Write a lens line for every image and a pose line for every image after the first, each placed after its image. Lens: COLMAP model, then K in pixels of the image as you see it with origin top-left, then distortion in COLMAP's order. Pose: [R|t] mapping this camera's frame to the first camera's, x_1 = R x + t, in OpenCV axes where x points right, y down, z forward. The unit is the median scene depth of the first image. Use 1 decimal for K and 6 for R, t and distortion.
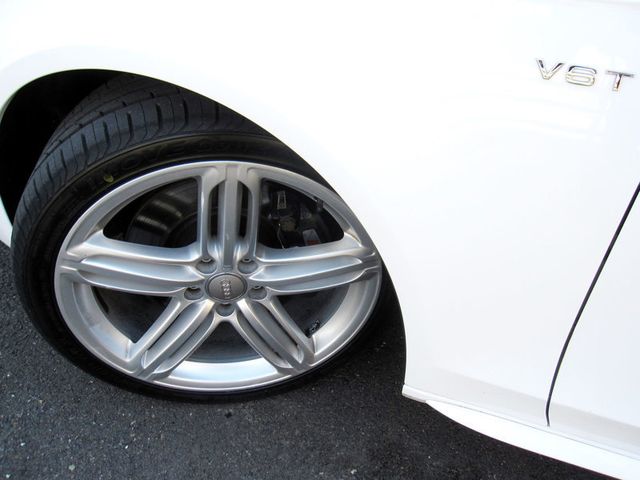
lens RADIAL K [[533.3, 0, 320.0], [0, 533.3, 240.0], [0, 0, 1]] dist [-0.104845, 0.102465]
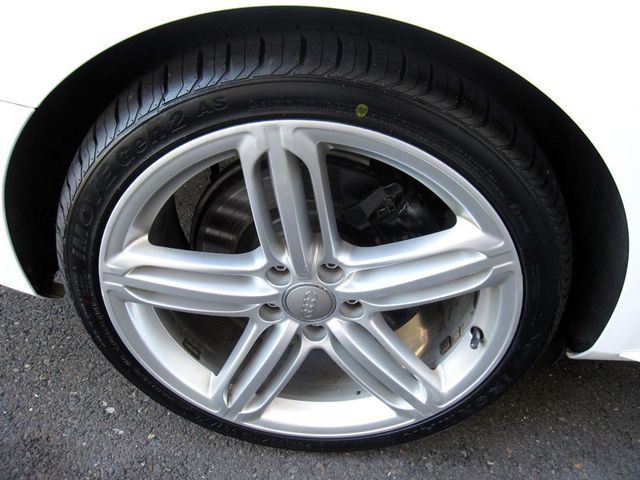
lens RADIAL K [[533.3, 0, 320.0], [0, 533.3, 240.0], [0, 0, 1]] dist [-0.104845, 0.102465]
pose [[0.941790, -0.077701, -0.327101, 0.098638], [0.055722, 0.995546, -0.076053, 0.057571], [0.331553, 0.053399, 0.941924, 0.269868]]
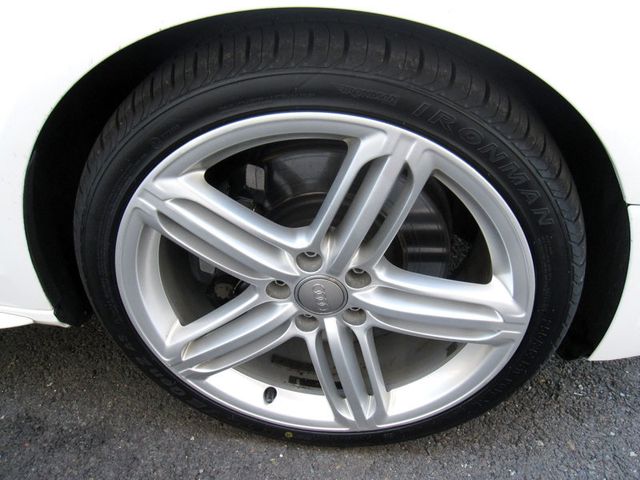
lens RADIAL K [[533.3, 0, 320.0], [0, 533.3, 240.0], [0, 0, 1]] dist [-0.104845, 0.102465]
pose [[0.945838, 0.314239, -0.081510, -0.139295], [-0.319719, 0.945211, -0.066003, 0.063424], [0.056303, 0.088489, 0.994485, 0.219201]]
